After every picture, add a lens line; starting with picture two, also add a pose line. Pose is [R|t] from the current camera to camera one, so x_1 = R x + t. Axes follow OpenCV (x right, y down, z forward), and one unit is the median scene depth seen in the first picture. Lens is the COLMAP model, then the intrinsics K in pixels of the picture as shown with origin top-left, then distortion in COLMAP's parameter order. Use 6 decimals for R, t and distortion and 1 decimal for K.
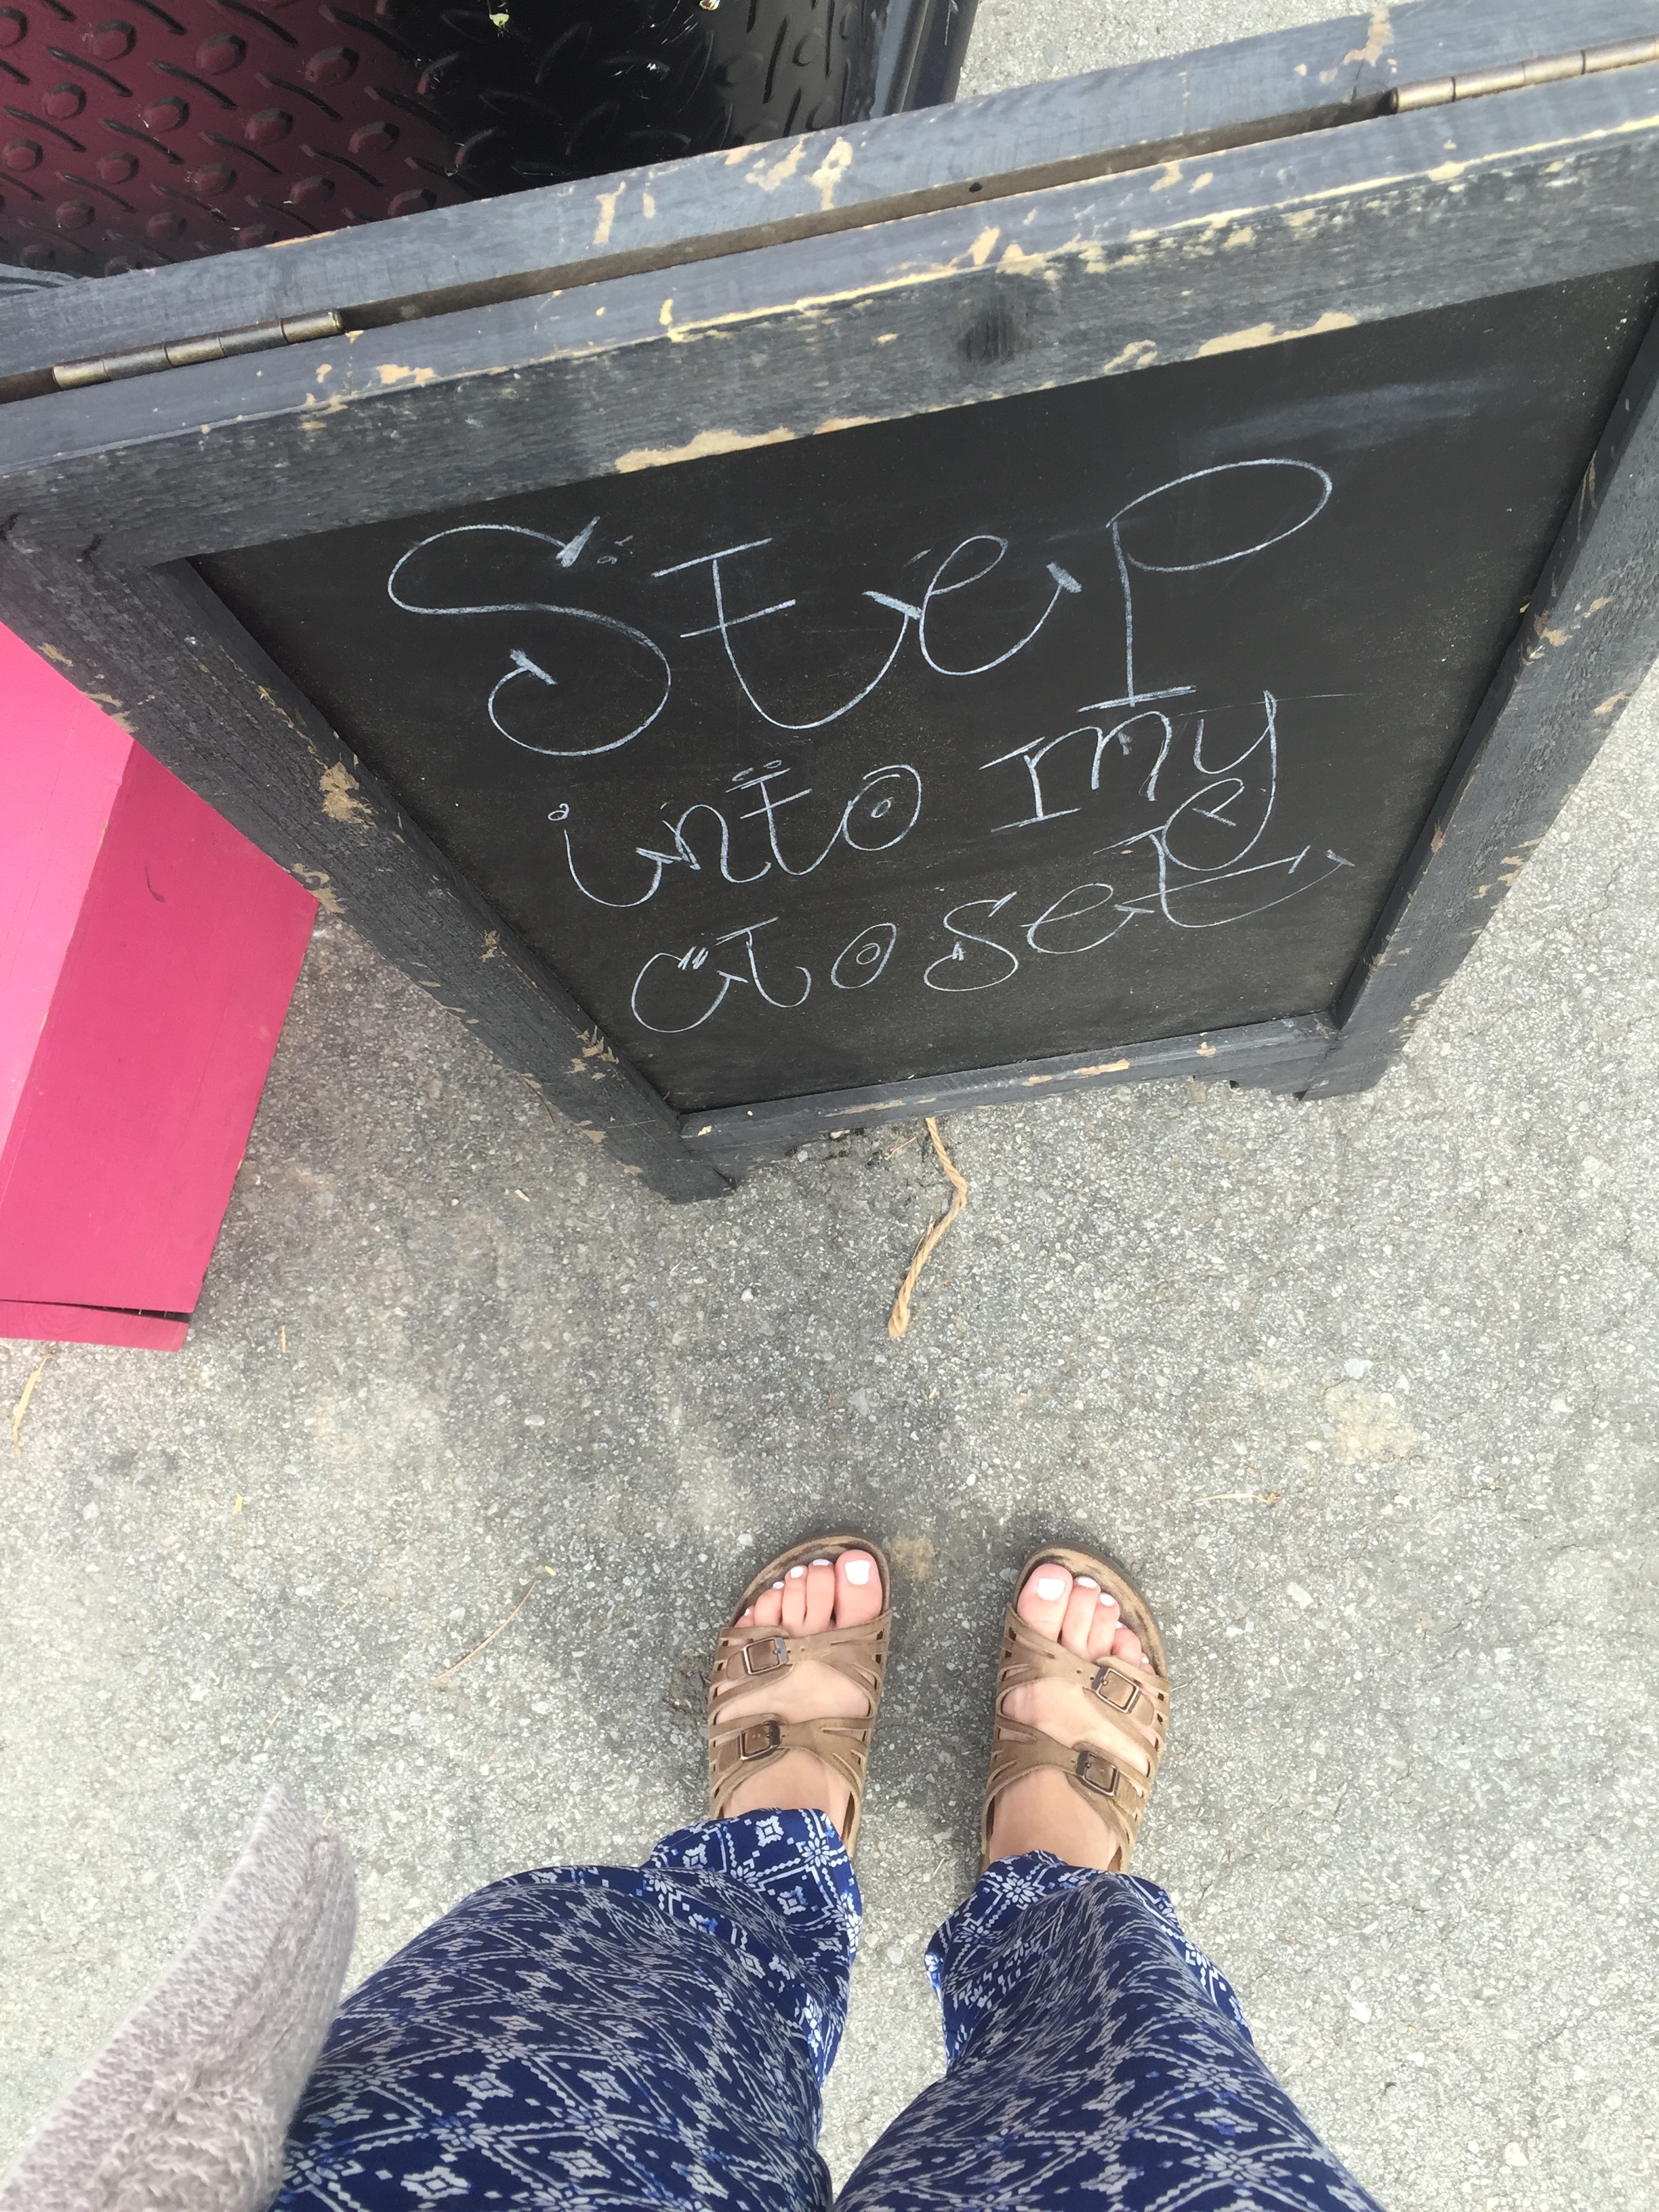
lens RADIAL K [[1909.2, 0, 842.7], [0, 1909.2, 1117.9], [0, 0, 1]] dist [0.065563, -0.085289]
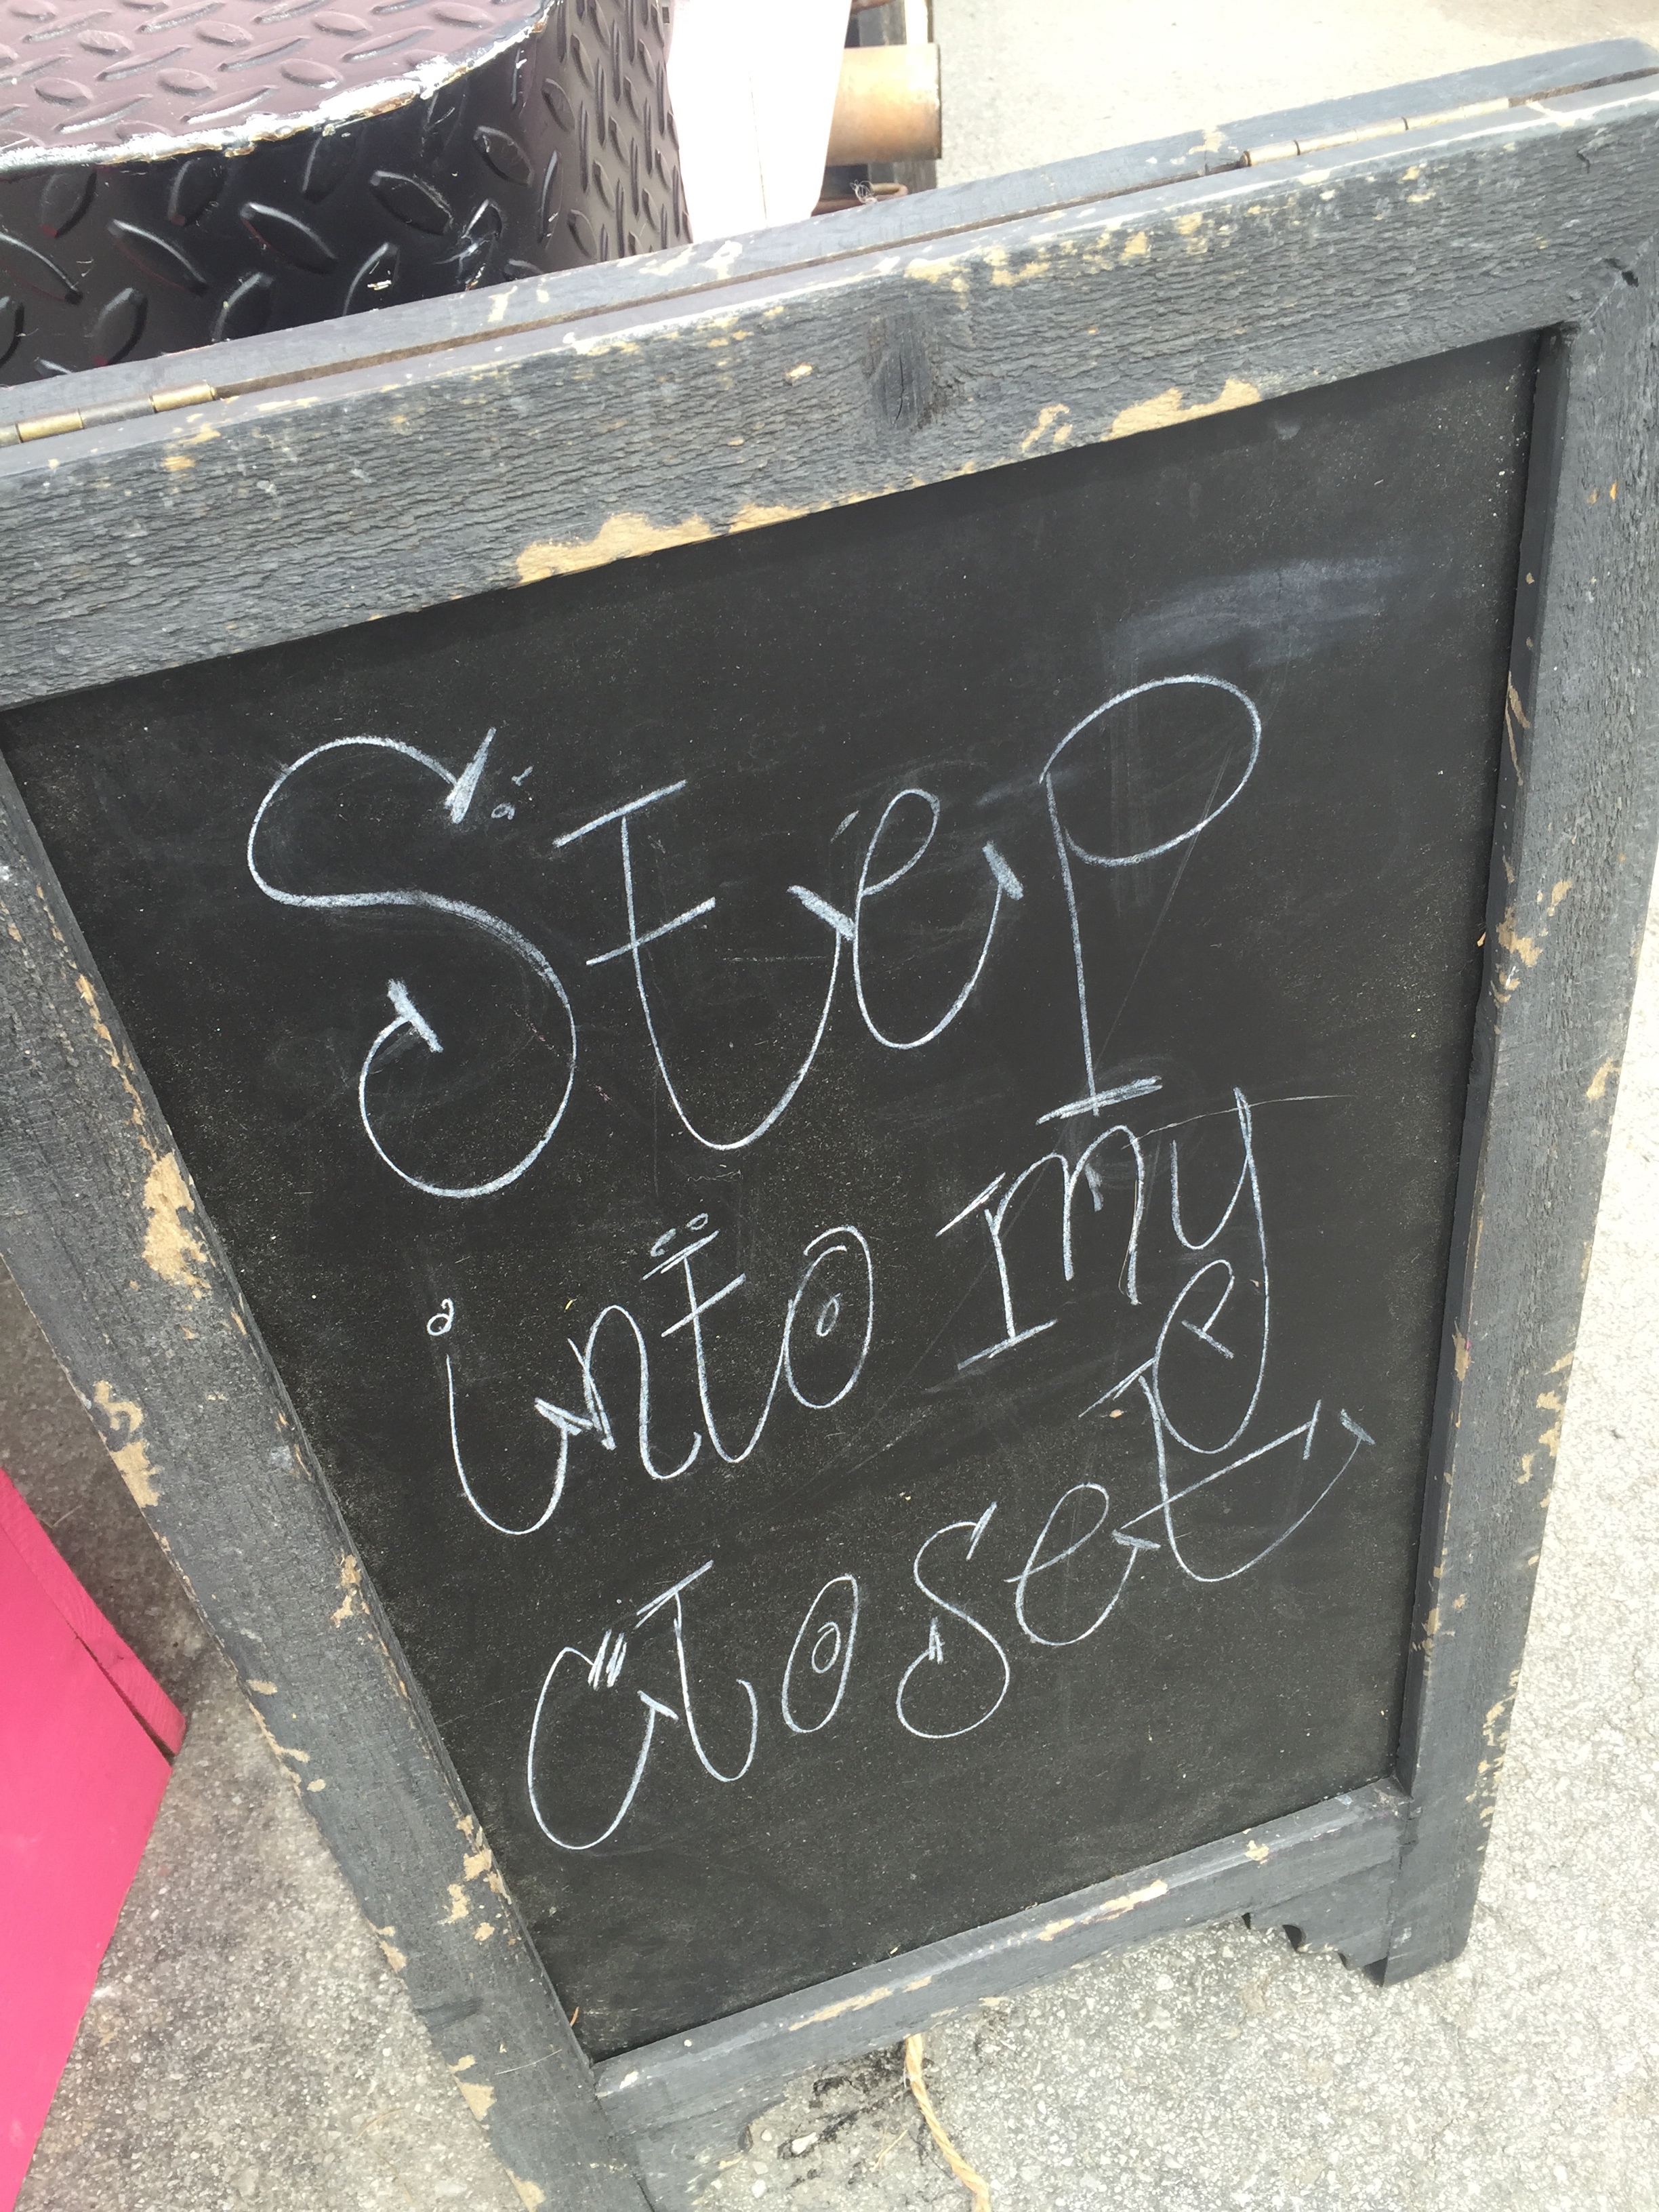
lens RADIAL K [[1909.2, 0, 842.7], [0, 1909.2, 1117.9], [0, 0, 1]] dist [0.065563, -0.085289]
pose [[0.987295, -0.101854, 0.121963, -0.067155], [0.155675, 0.773876, -0.613907, 0.287883], [-0.031856, 0.625094, 0.779899, 0.293016]]
